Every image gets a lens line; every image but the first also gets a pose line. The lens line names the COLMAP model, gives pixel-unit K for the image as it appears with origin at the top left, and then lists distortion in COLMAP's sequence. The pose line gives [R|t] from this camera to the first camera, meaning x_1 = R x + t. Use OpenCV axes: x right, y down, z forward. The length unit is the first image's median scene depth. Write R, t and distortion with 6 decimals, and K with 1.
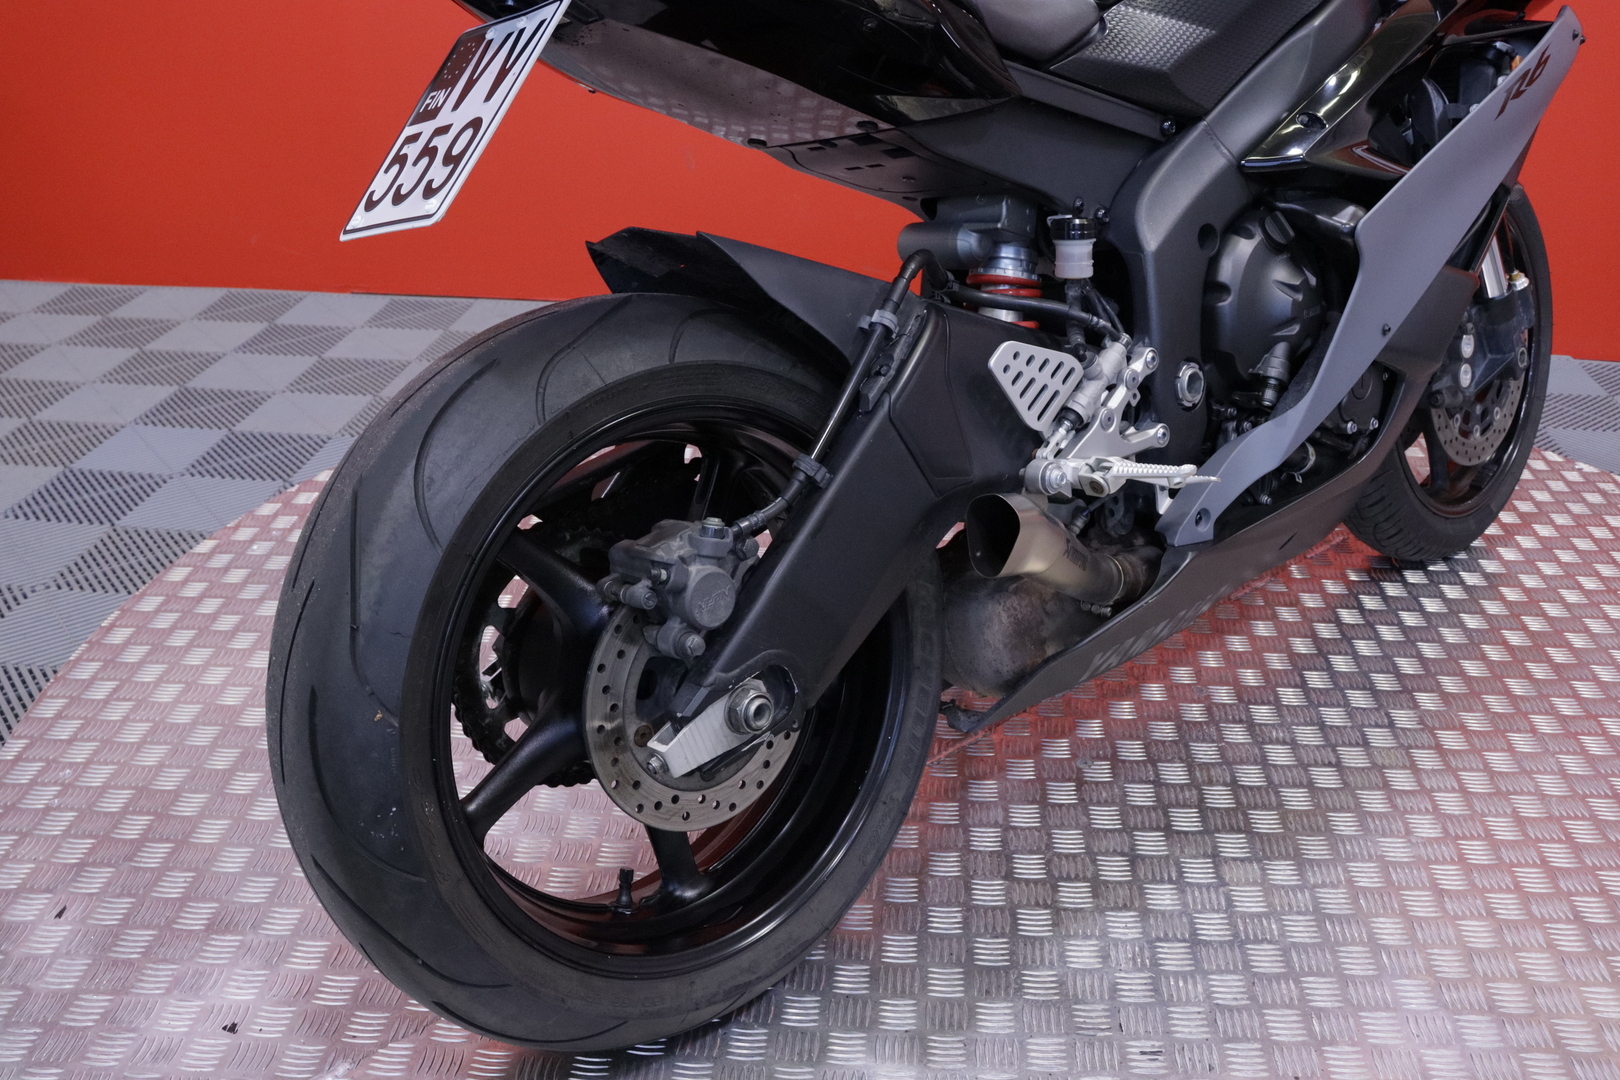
lens RADIAL K [[1571.3, 0, 810.0], [0, 1571.3, 540.0], [0, 0, 1]] dist [0.000344, 0.000880]
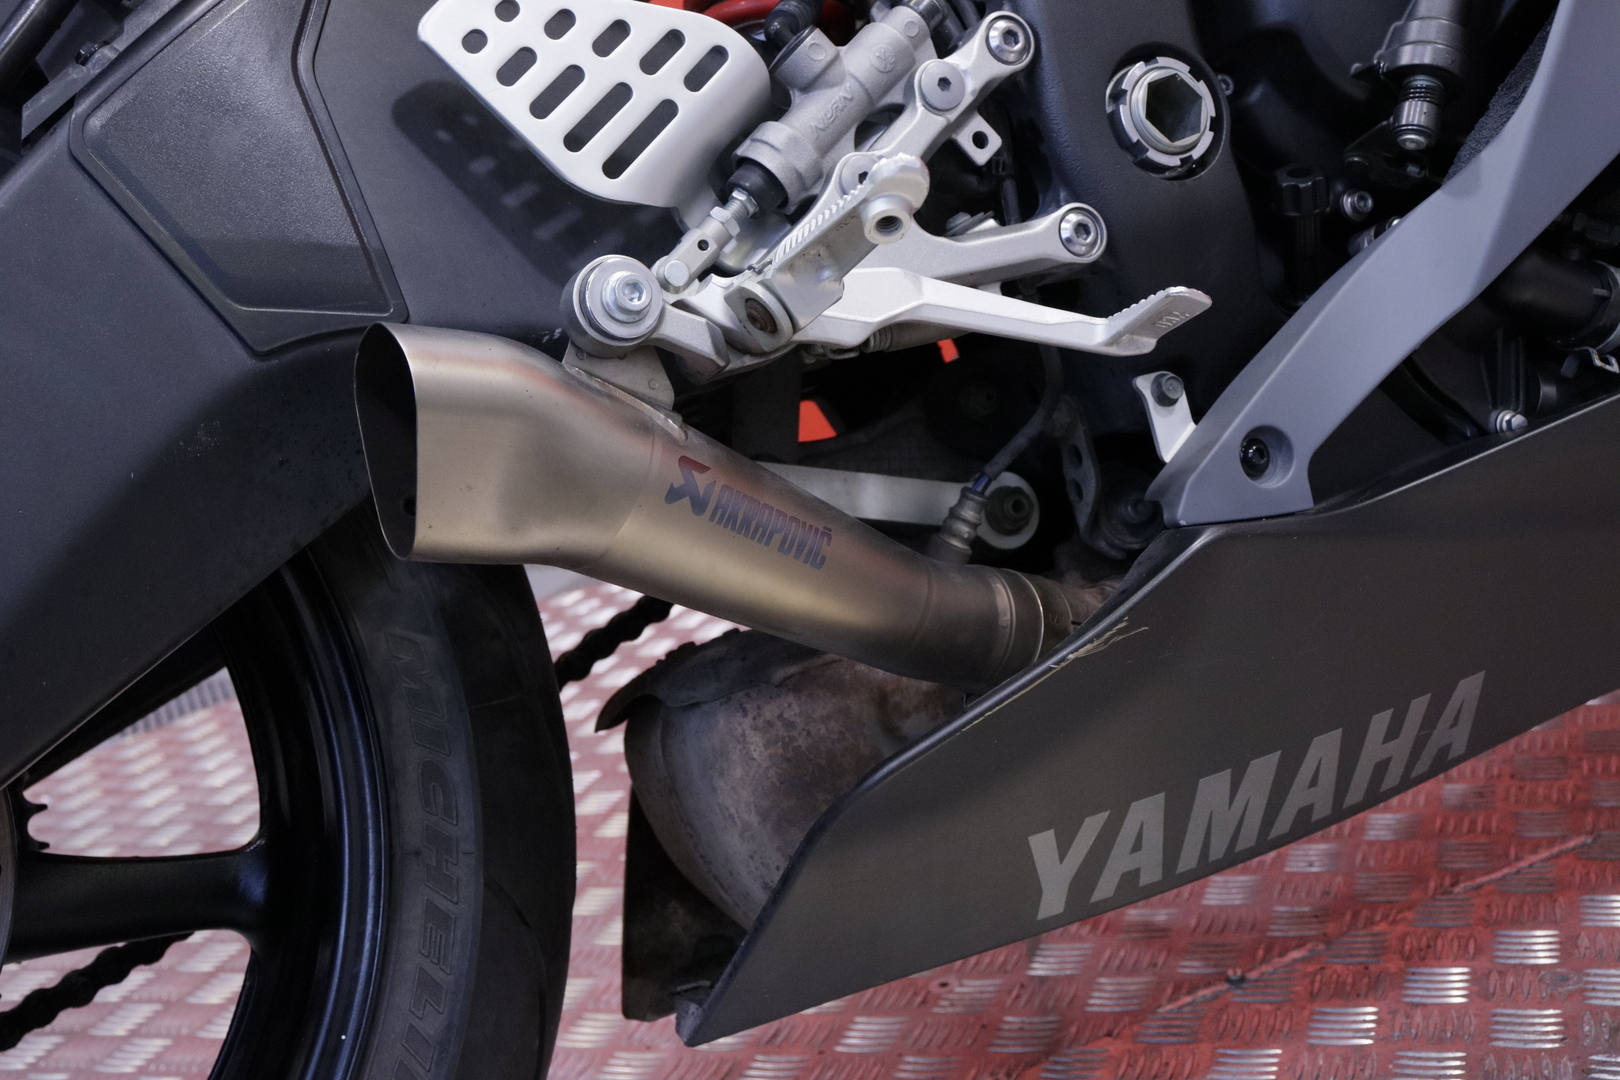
lens RADIAL K [[2006.4, 0, 691.8], [0, 2006.4, 540.2], [0, 0, 1]] dist [-0.057913, 0.003266]
pose [[0.922894, -0.111659, -0.368510, 0.309002], [0.036946, 0.978295, -0.203897, 0.103764], [0.383279, 0.174561, 0.906987, 0.531923]]
